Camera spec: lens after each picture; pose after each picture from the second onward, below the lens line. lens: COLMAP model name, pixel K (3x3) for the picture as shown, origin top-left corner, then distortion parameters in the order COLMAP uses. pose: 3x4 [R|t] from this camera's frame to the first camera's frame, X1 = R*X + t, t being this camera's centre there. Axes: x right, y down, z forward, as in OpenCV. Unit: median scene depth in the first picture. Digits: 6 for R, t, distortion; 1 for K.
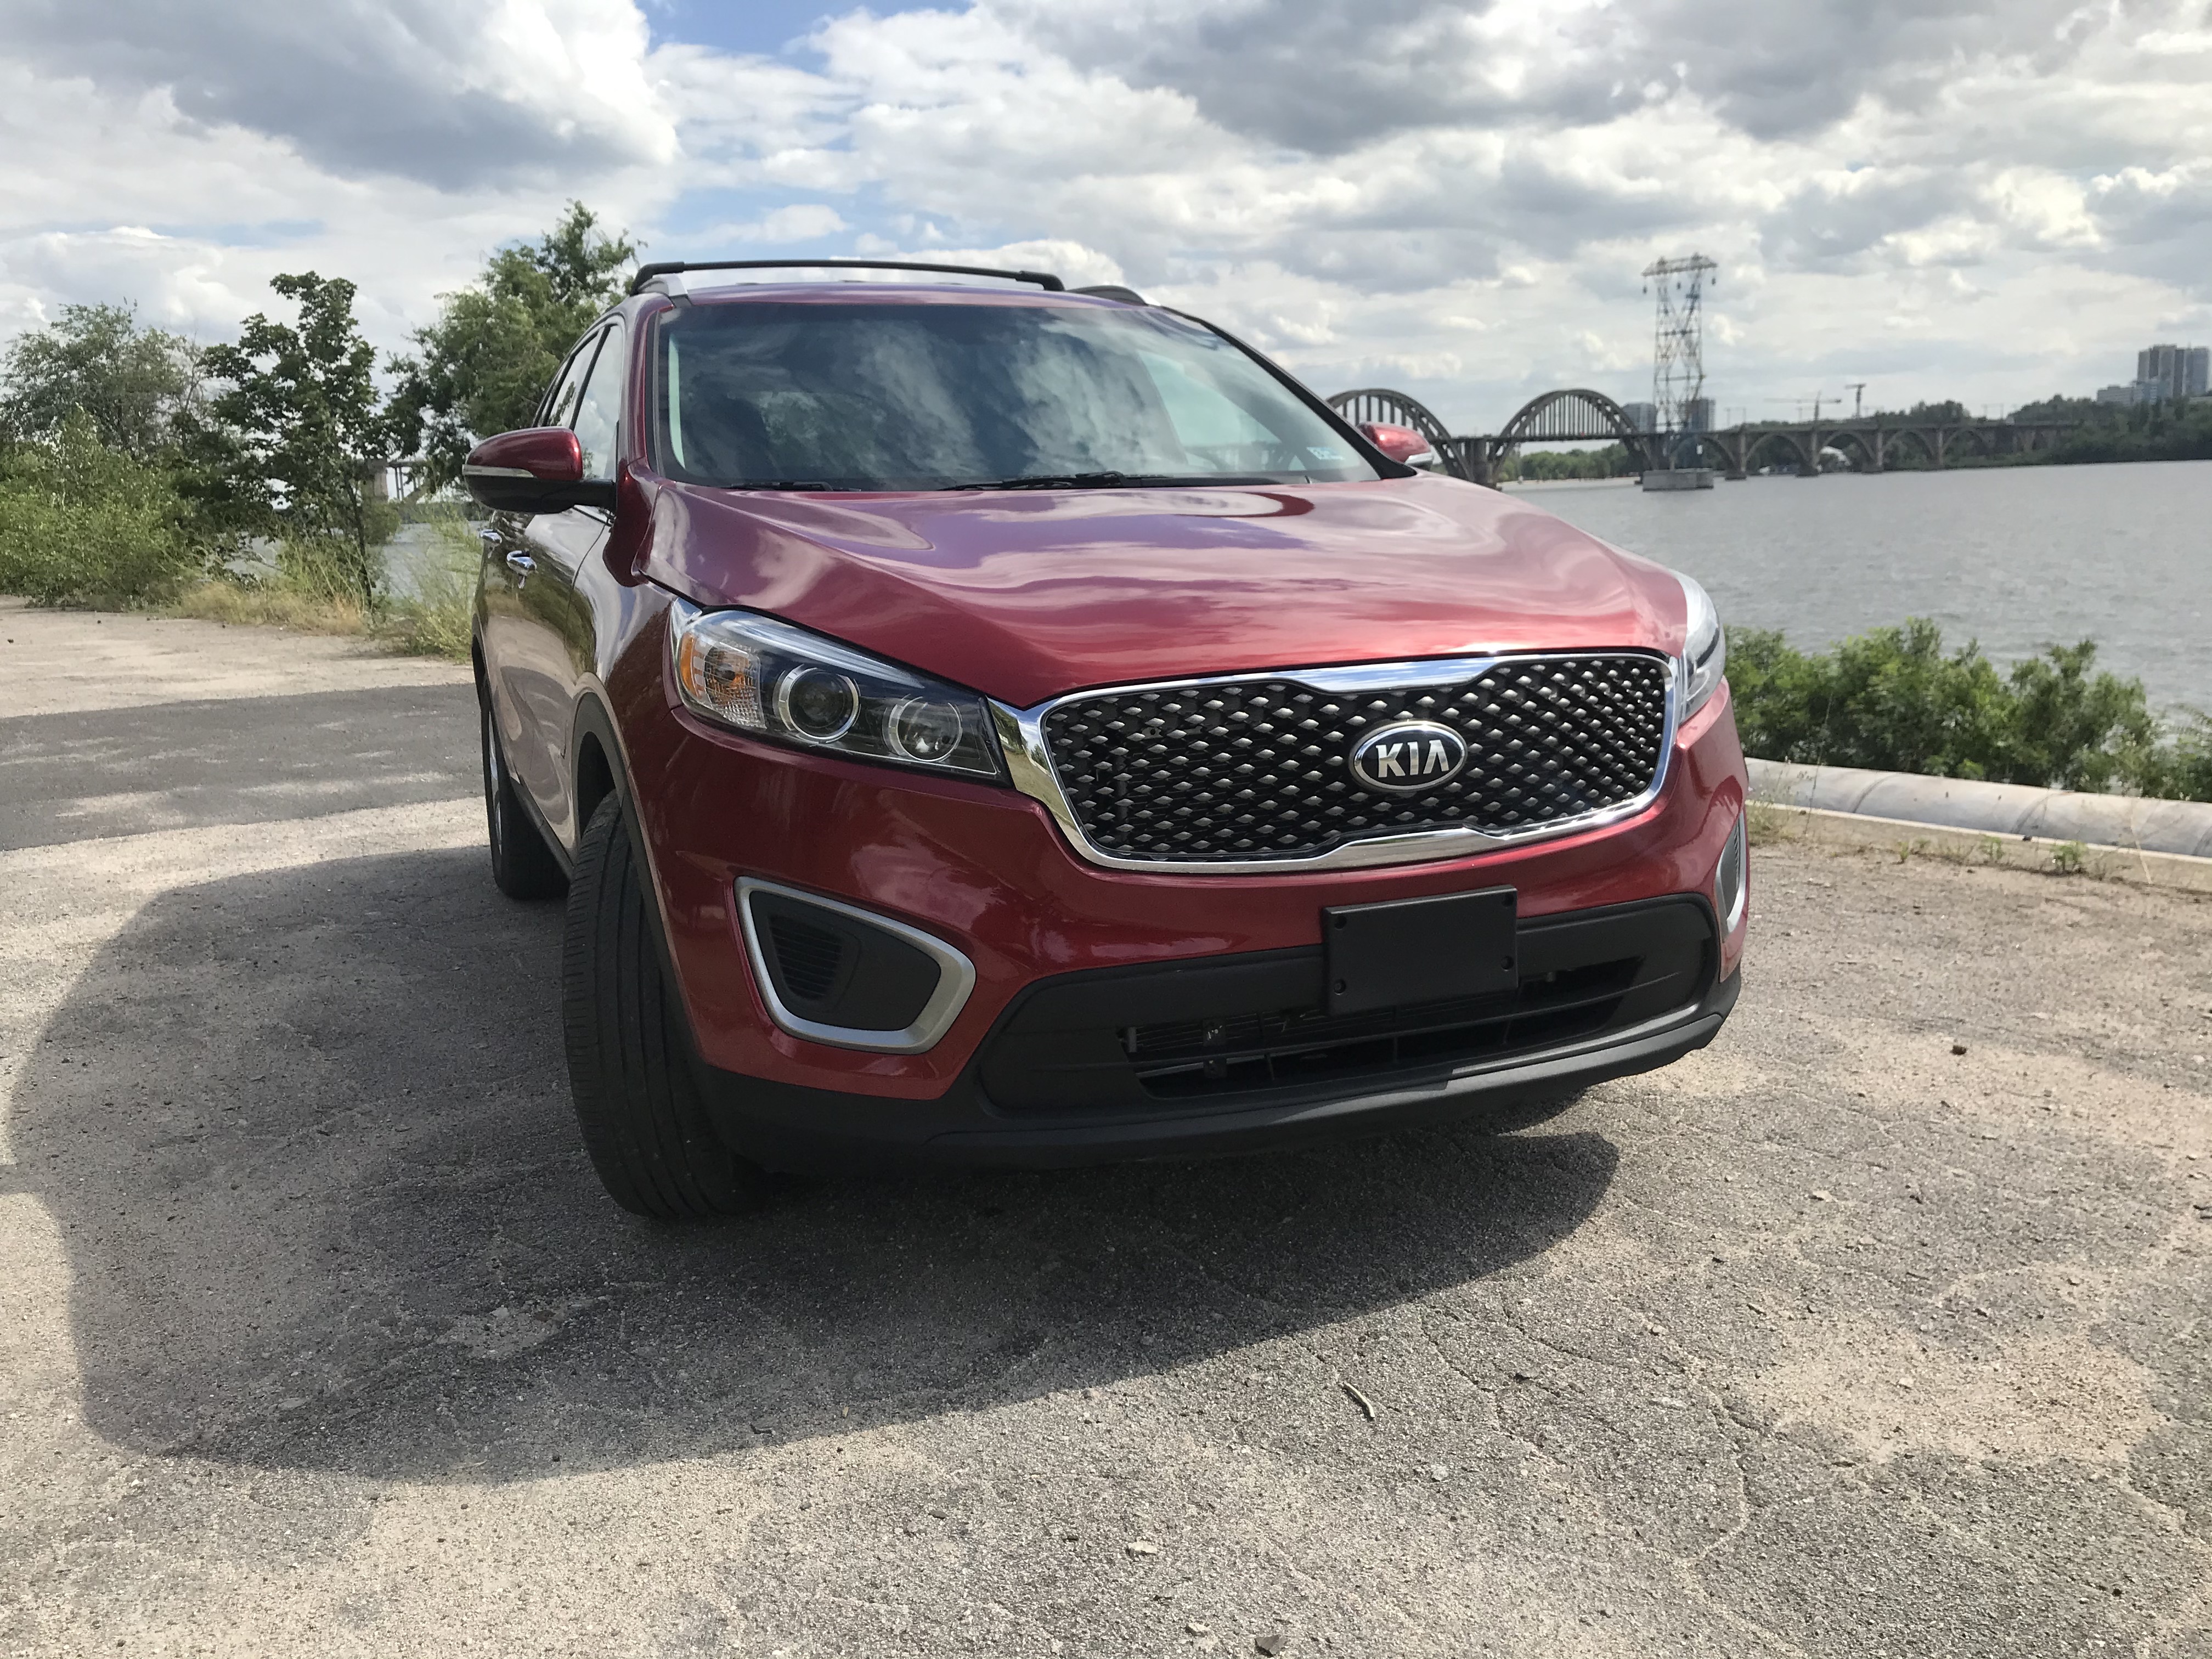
lens RADIAL K [[1831.3, 0, 1100.0], [0, 1831.3, 766.8], [0, 0, 1]] dist [0.015798, -0.000341]
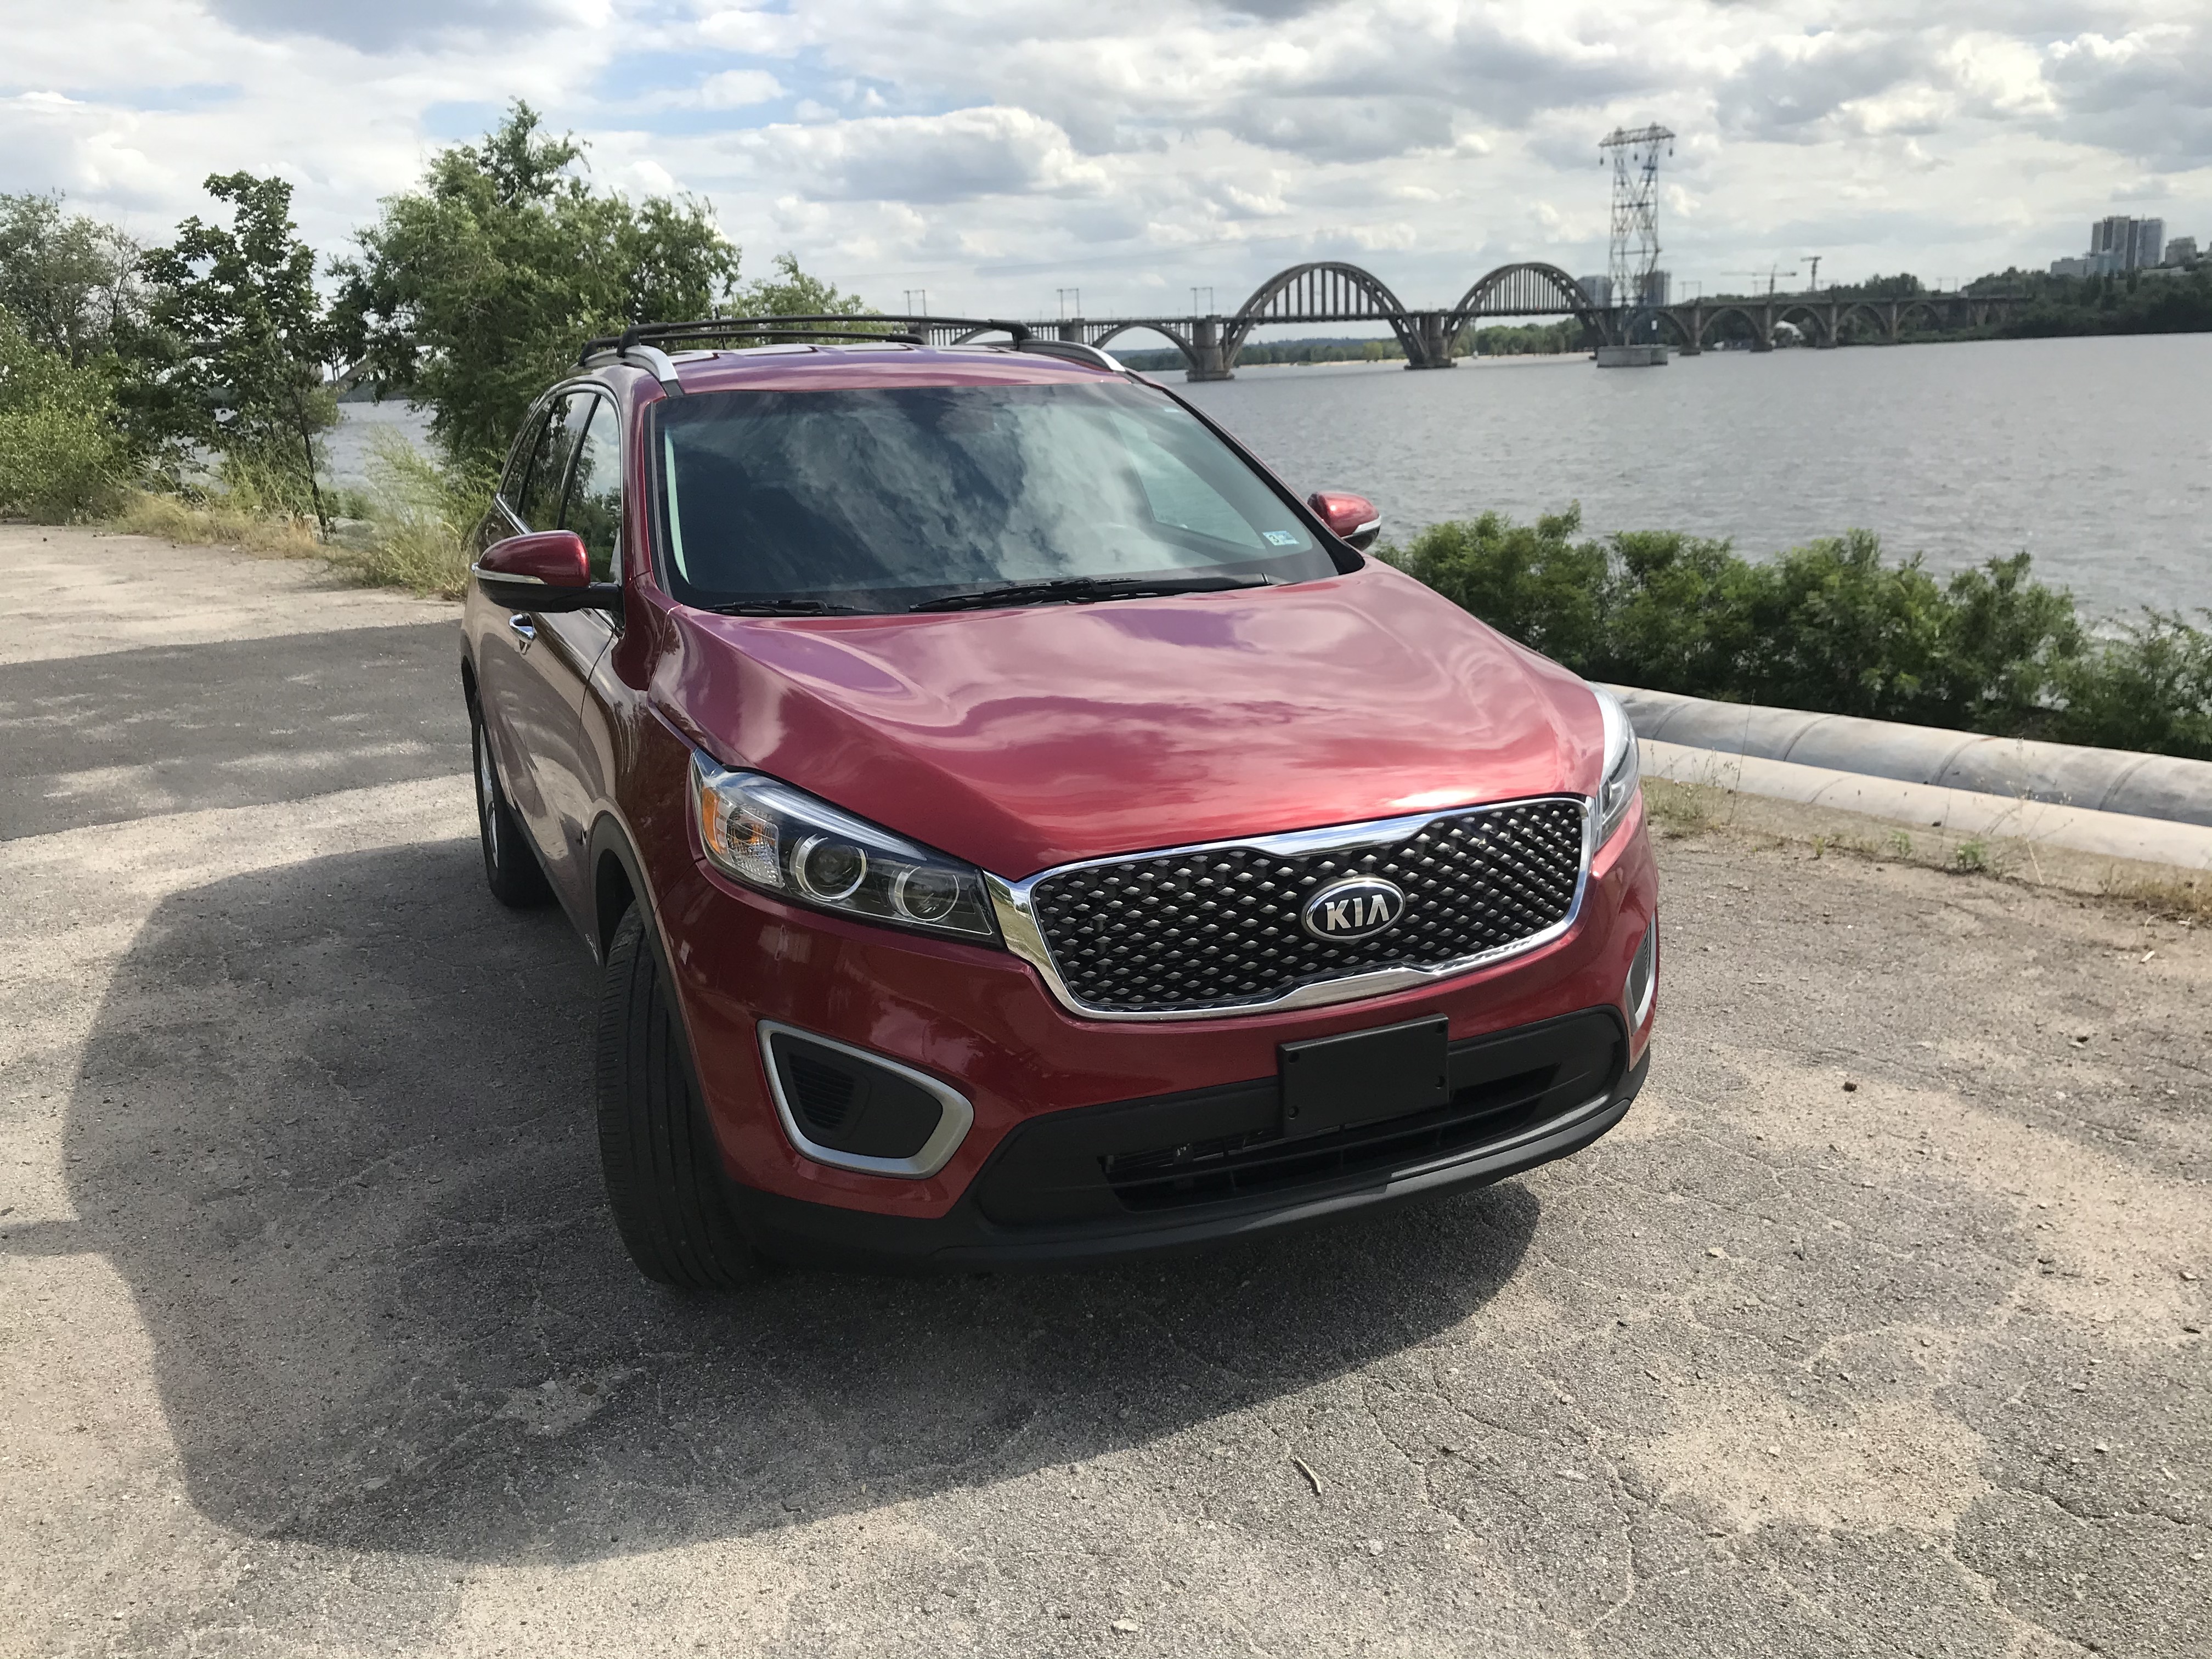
lens RADIAL K [[1831.3, 0, 1103.4], [0, 1831.3, 770.4], [0, 0, 1]] dist [0.015798, -0.000341]
pose [[0.999620, -0.006862, 0.026687, -0.014438], [0.005070, 0.997765, 0.066623, -0.156124], [-0.027084, -0.066462, 0.997421, -0.110320]]
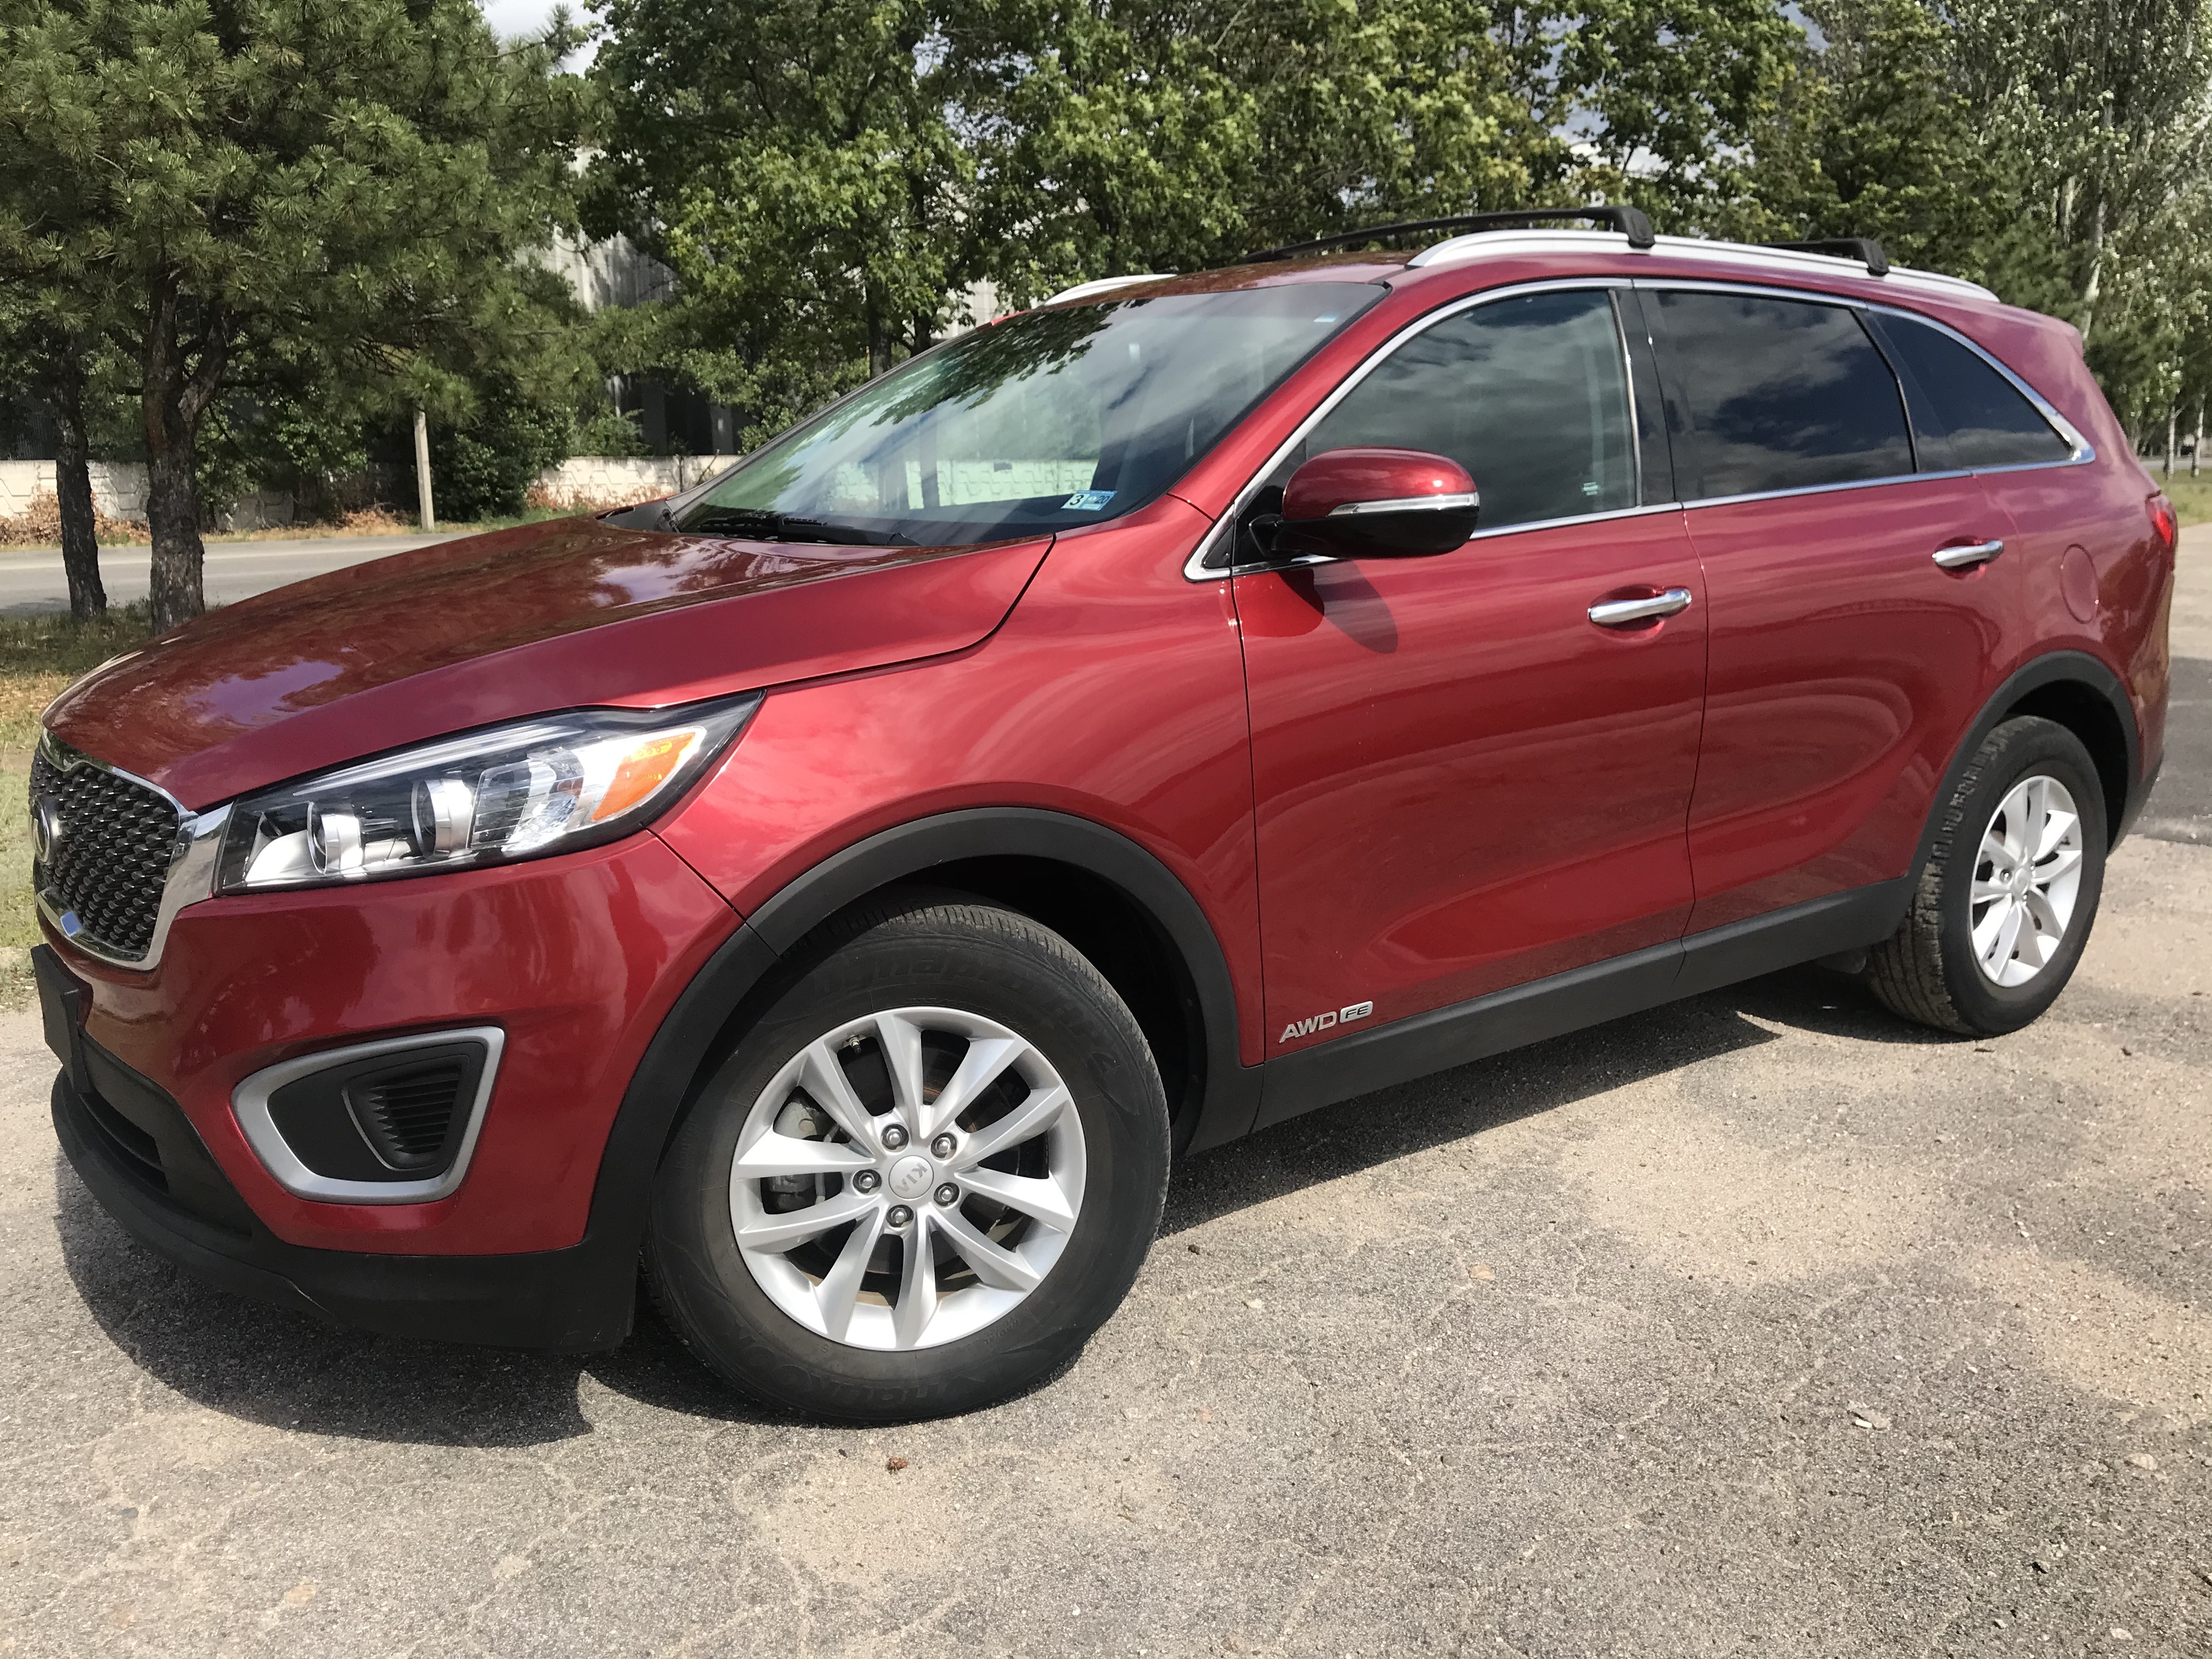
lens RADIAL K [[1831.3, 0, 1138.6], [0, 1831.3, 813.6], [0, 0, 1]] dist [0.015798, -0.000341]
pose [[0.260647, 0.215995, -0.940962, 1.220840], [-0.139346, 0.972863, 0.184718, -0.273760], [0.955325, 0.082973, 0.283672, 1.208839]]
